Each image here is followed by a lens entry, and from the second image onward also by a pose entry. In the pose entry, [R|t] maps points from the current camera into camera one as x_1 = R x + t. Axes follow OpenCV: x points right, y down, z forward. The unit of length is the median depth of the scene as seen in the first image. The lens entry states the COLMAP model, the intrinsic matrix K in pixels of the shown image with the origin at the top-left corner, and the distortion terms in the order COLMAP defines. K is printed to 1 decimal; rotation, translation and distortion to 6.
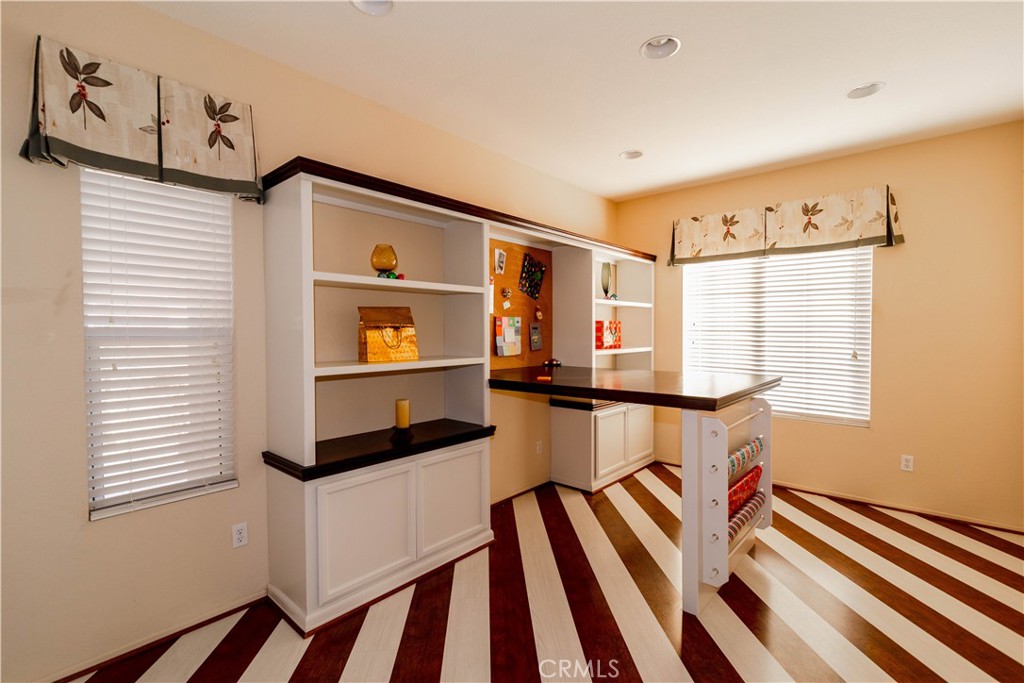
lens RADIAL K [[476.3, 0, 512.0], [0, 476.3, 341.5], [0, 0, 1]] dist [0.001962, 0.000082]
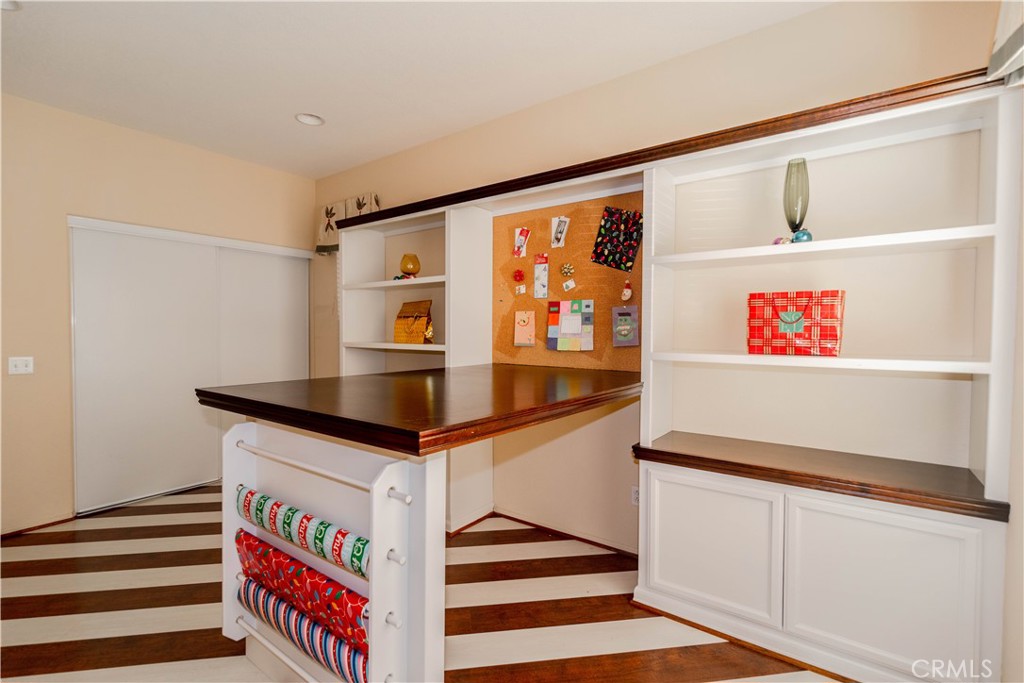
lens RADIAL K [[476.3, 0, 512.0], [0, 476.3, 341.5], [0, 0, 1]] dist [0.001962, 0.000082]
pose [[0.060871, 0.025940, -0.997809, 0.748695], [-0.026975, 0.999340, 0.024334, -0.001502], [0.997781, 0.025434, 0.061531, 0.849767]]
